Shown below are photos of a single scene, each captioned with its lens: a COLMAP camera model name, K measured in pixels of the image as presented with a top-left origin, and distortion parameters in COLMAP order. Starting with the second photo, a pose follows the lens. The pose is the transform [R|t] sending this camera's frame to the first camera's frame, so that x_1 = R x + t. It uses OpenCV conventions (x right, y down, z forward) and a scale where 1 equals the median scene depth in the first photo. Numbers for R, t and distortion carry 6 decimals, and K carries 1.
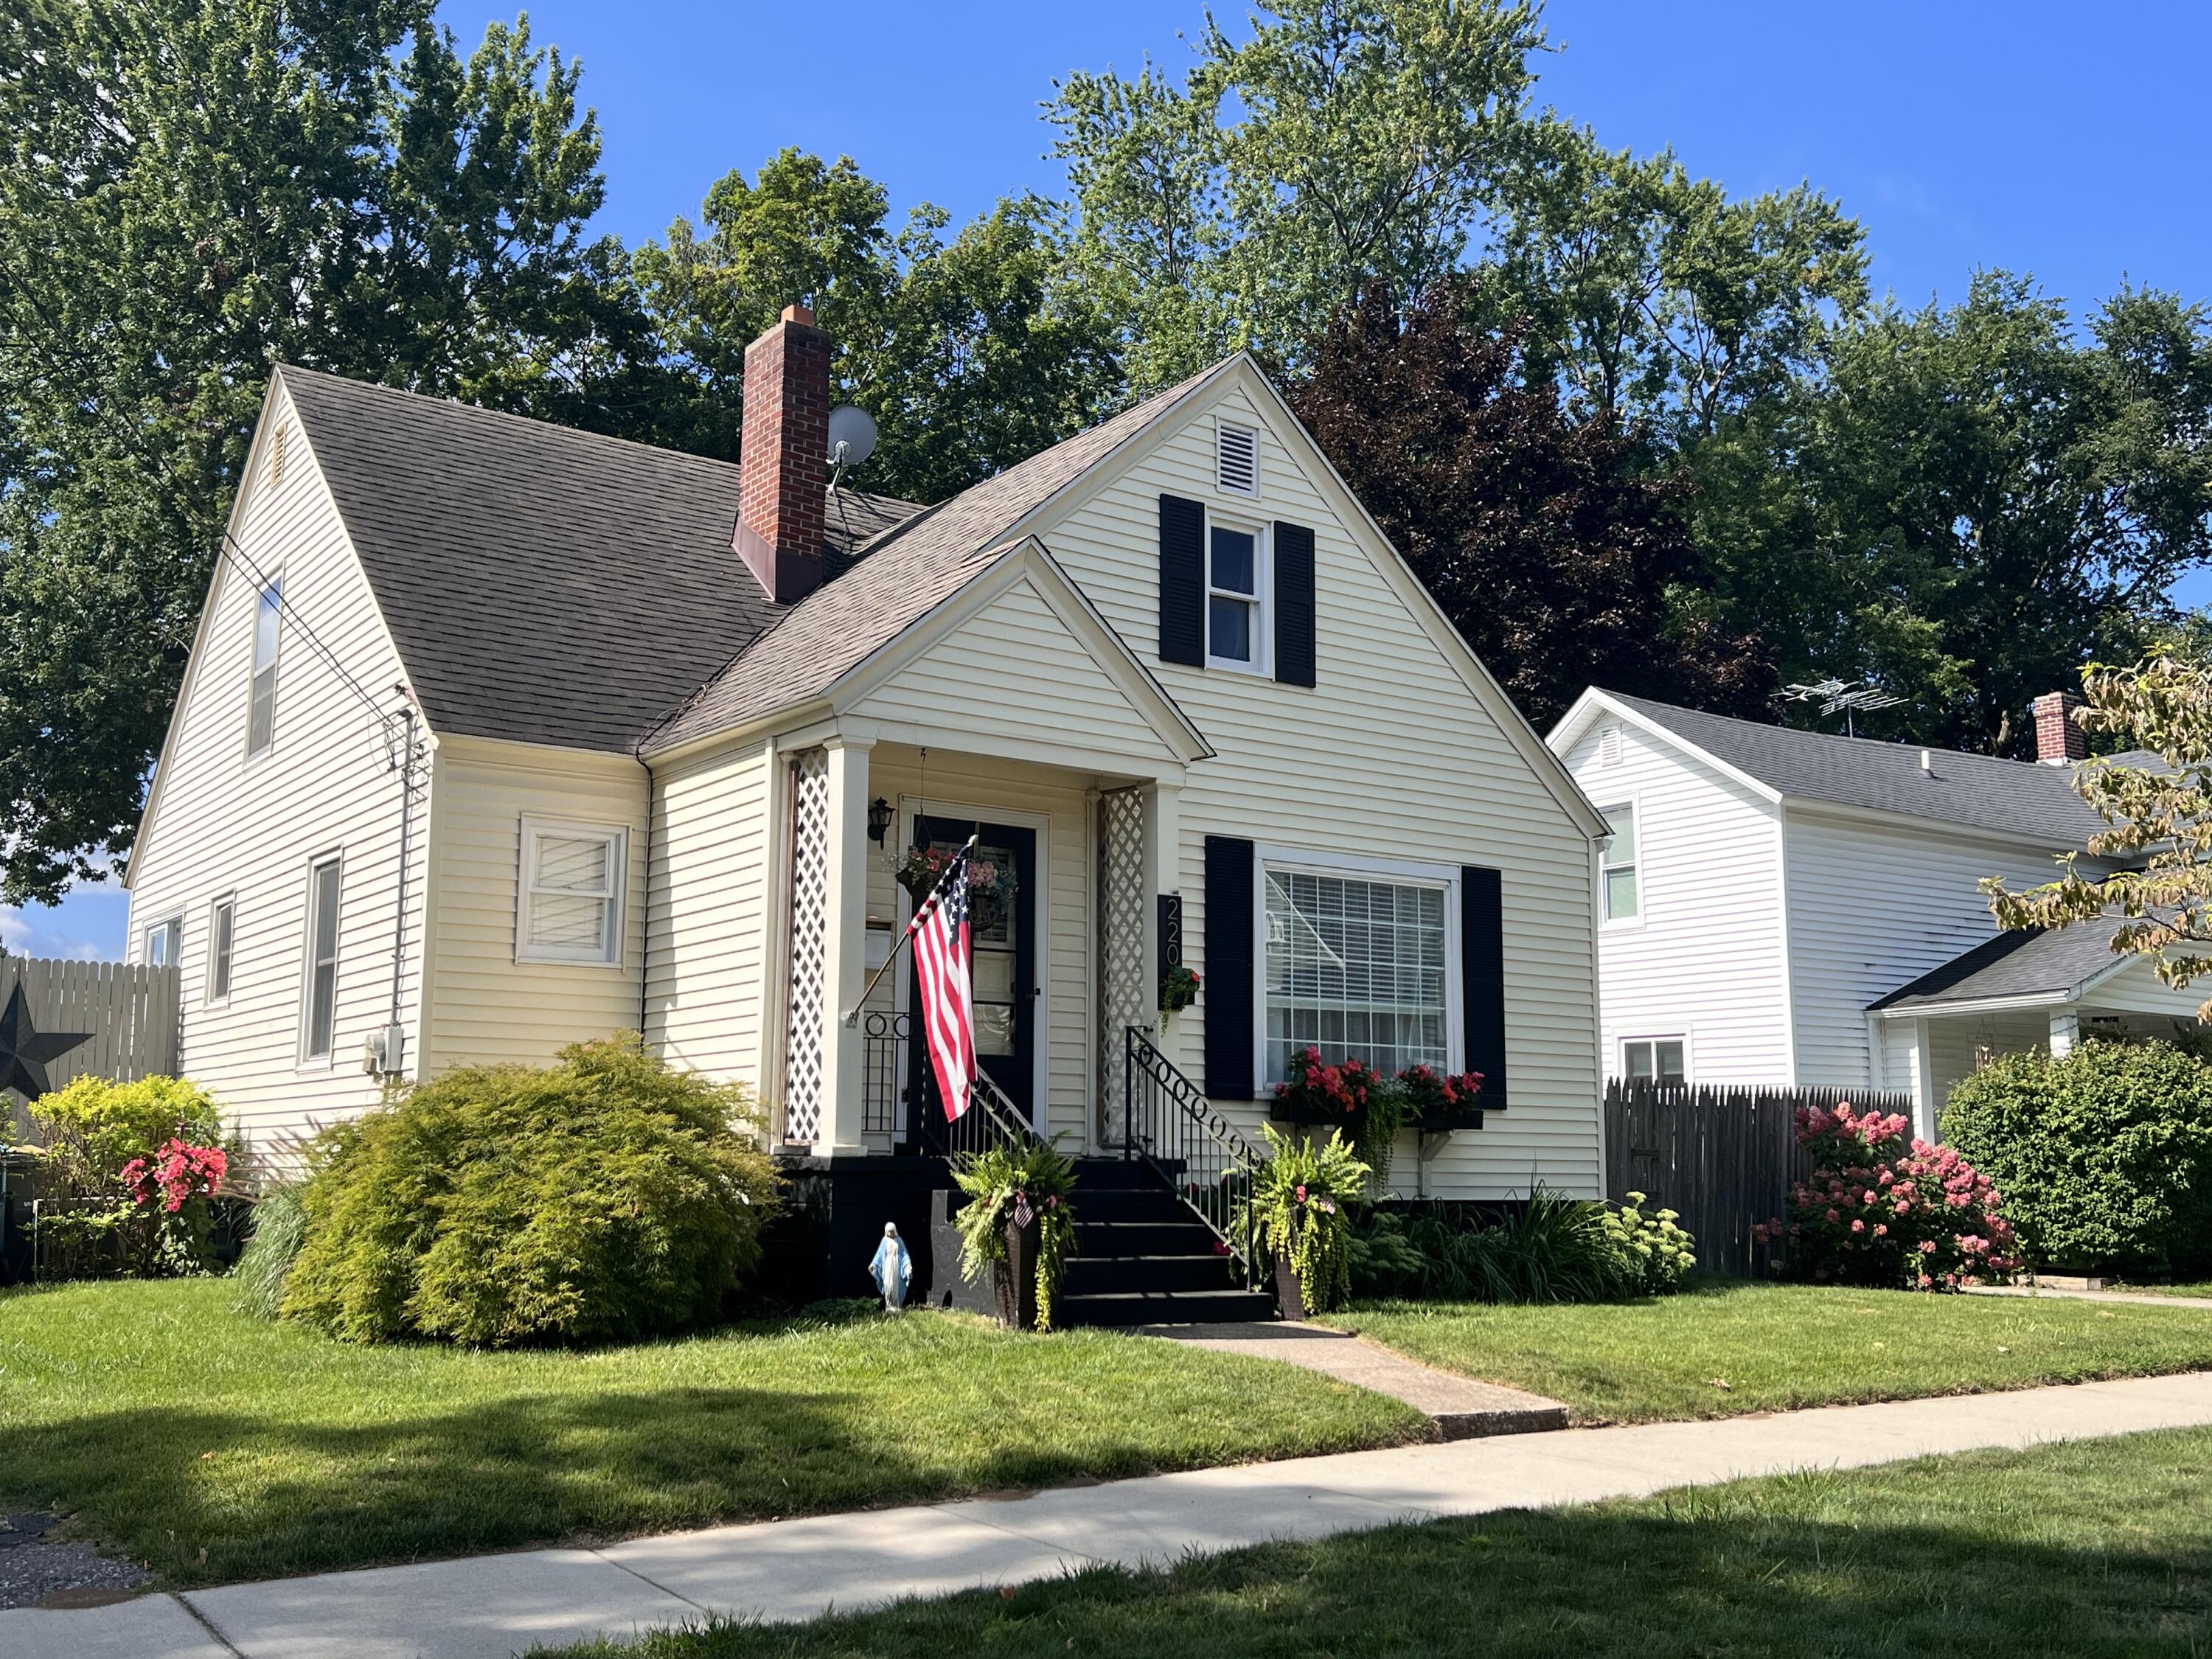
lens RADIAL K [[2174.5, 0, 1103.2], [0, 2174.5, 830.7], [0, 0, 1]] dist [0.036157, 0.000000]
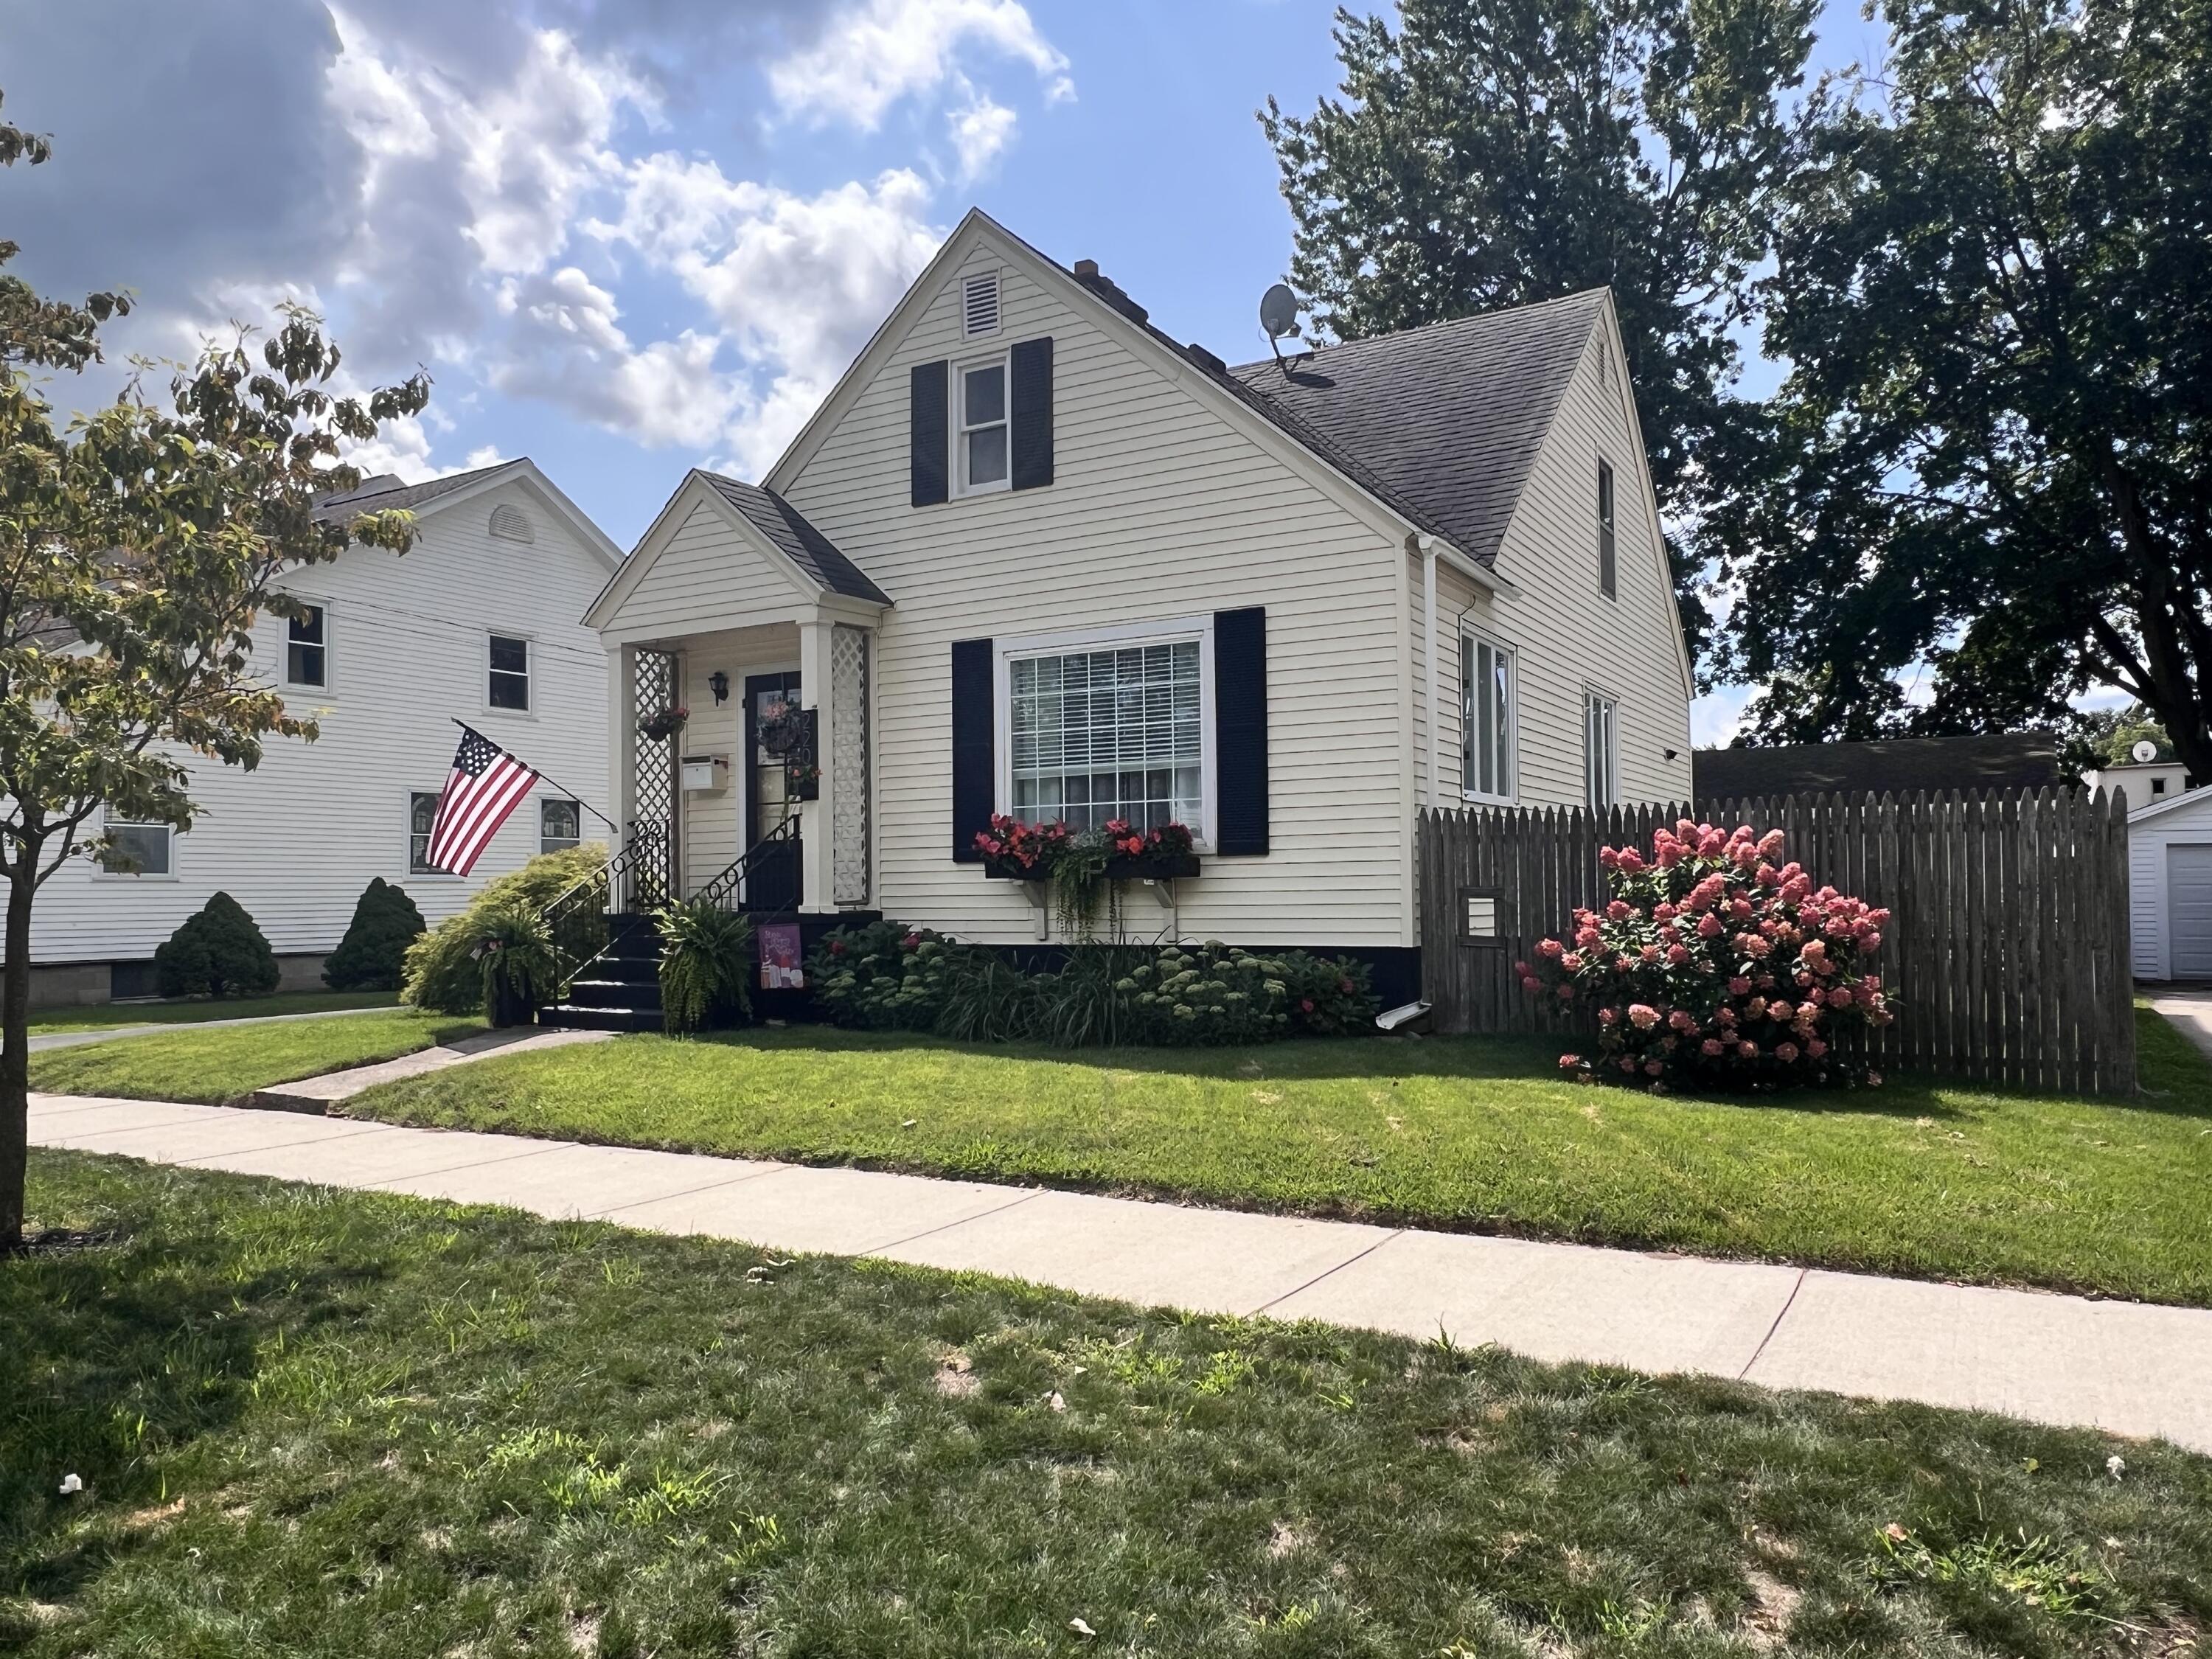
lens RADIAL K [[1591.3, 0, 1105.2], [0, 1591.3, 809.3], [0, 0, 1]] dist [0.003682, 0.003332]
pose [[0.420134, -0.066502, -0.905022, 0.744922], [0.162250, 0.986746, 0.002813, 0.088675], [0.892840, -0.148022, 0.425355, 0.596399]]
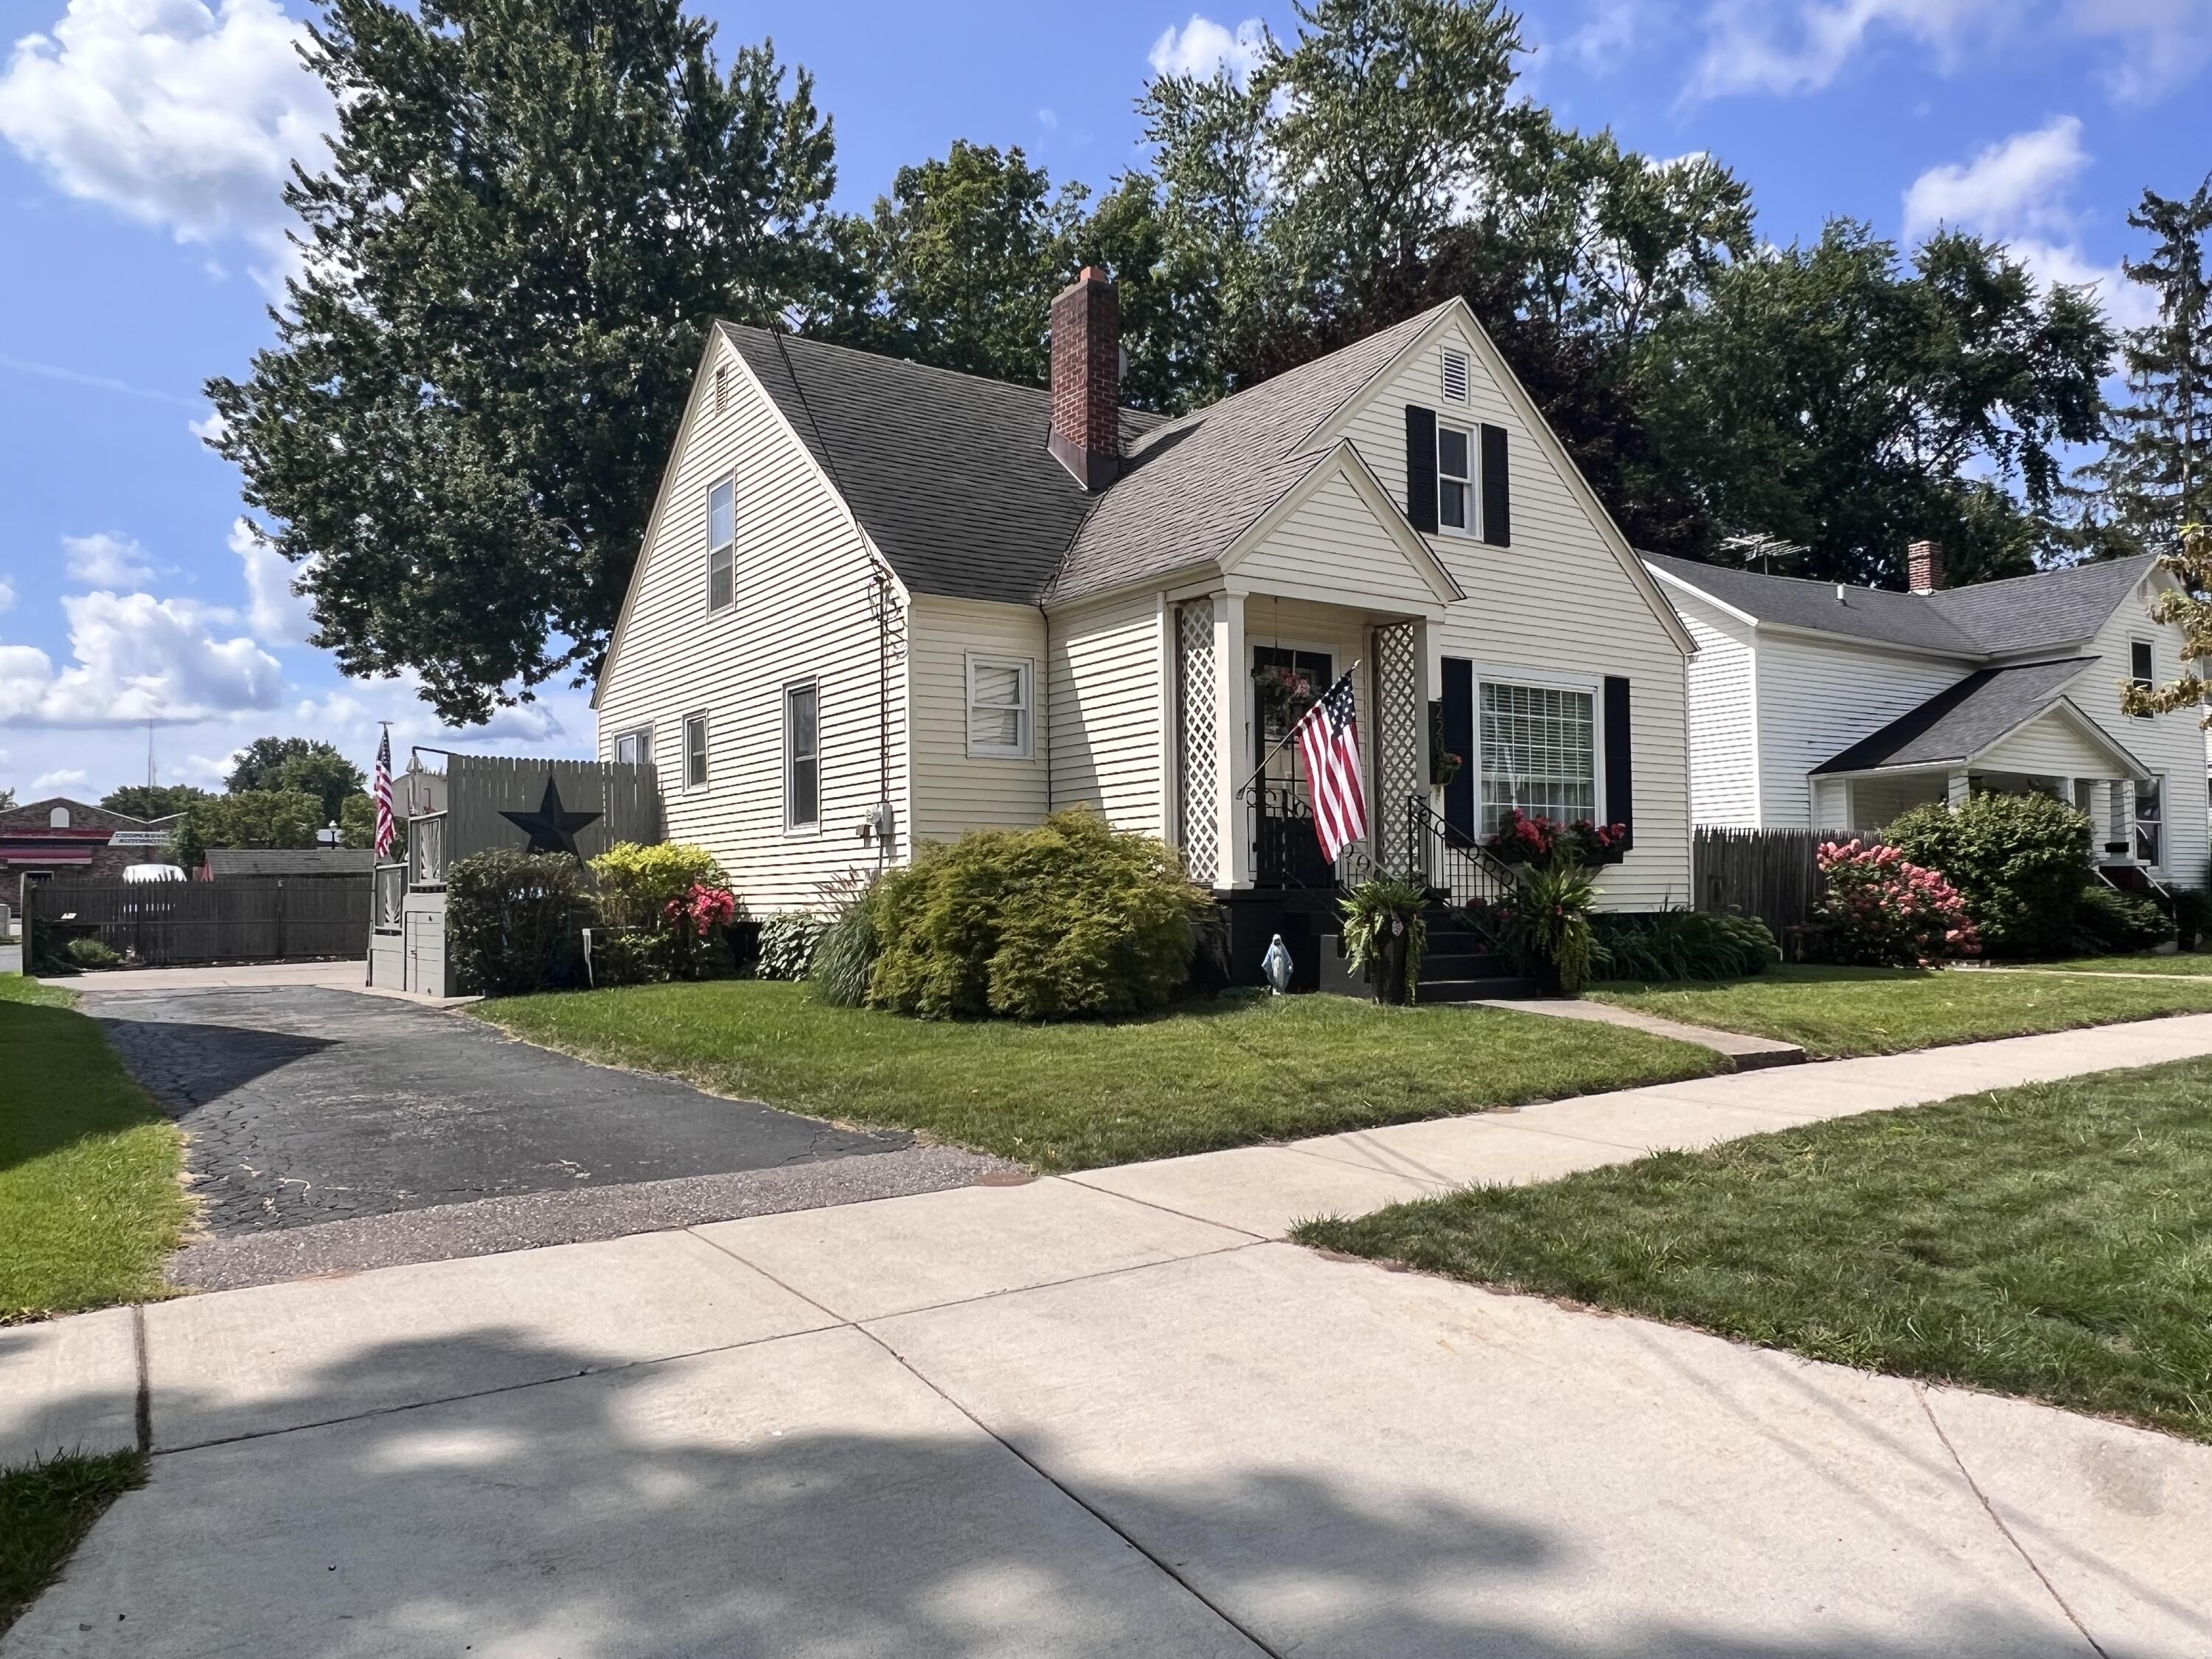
lens RADIAL K [[1591.3, 0, 1116.6], [0, 1591.3, 846.3], [0, 0, 1]] dist [0.003682, 0.003332]
pose [[0.999838, -0.017854, -0.002386, -0.136994], [0.018011, 0.992756, 0.118792, -0.001818], [0.000248, -0.118815, 0.992916, -0.019310]]
